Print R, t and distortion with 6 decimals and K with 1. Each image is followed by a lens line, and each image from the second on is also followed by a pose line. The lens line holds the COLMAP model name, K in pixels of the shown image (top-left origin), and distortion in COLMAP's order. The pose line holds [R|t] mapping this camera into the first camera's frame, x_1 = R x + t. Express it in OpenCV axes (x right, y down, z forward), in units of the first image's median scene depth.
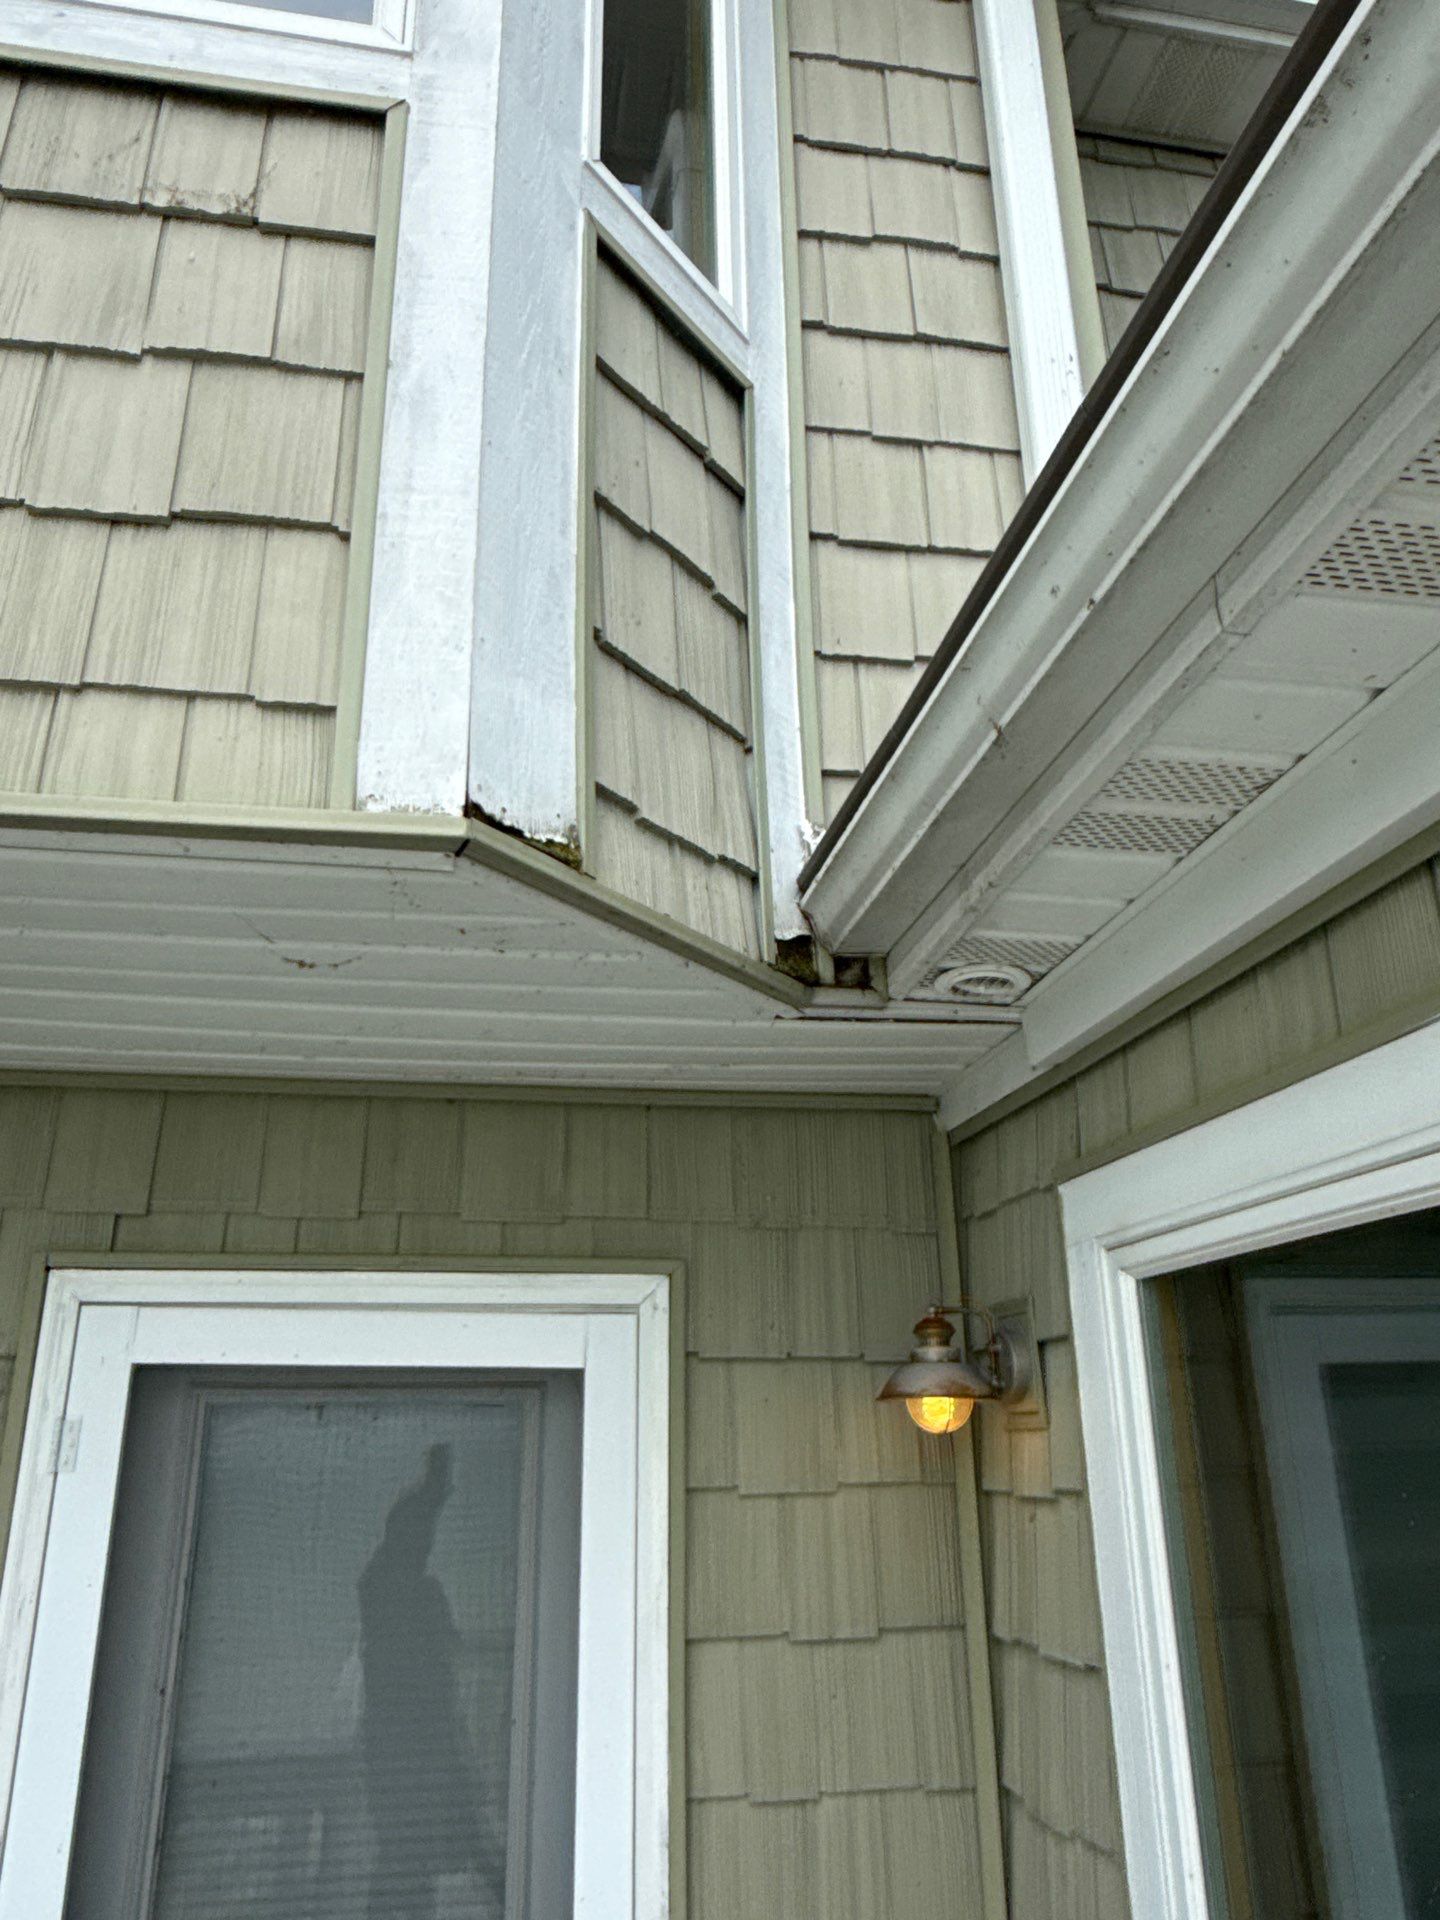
lens RADIAL K [[1373.7, 0, 717.3], [0, 1373.7, 955.5], [0, 0, 1]] dist [0.015271, 0.003534]
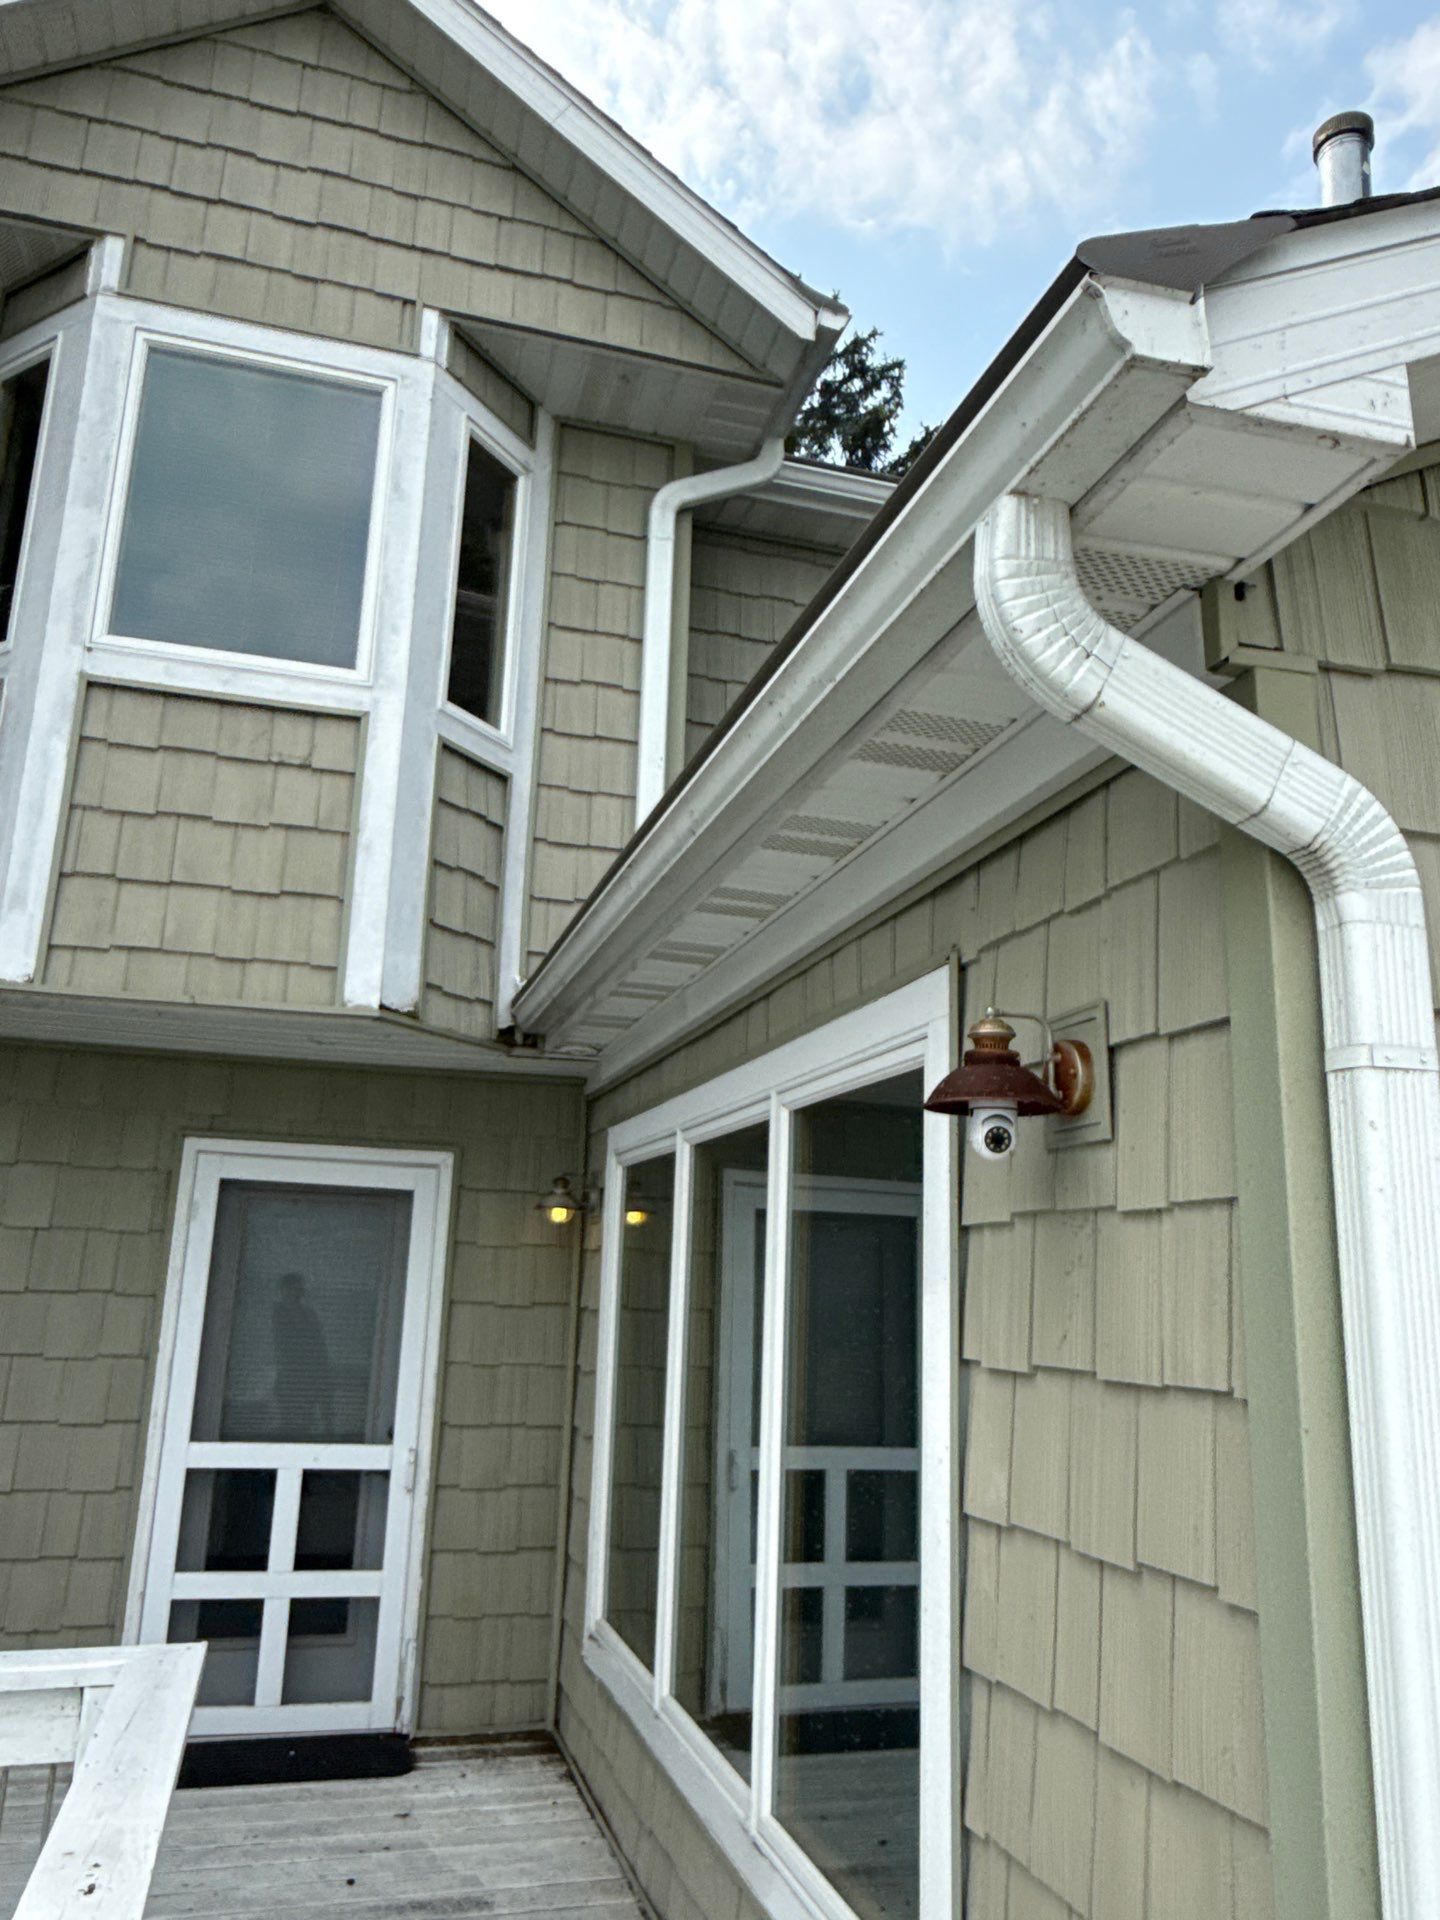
lens RADIAL K [[1373.7, 0, 719.3], [0, 1373.7, 961.9], [0, 0, 1]] dist [0.015271, 0.003534]
pose [[0.992711, 0.068601, 0.099093, 0.181437], [-0.079297, 0.990943, 0.108372, -0.425488], [-0.090761, -0.115440, 0.989159, -1.474919]]
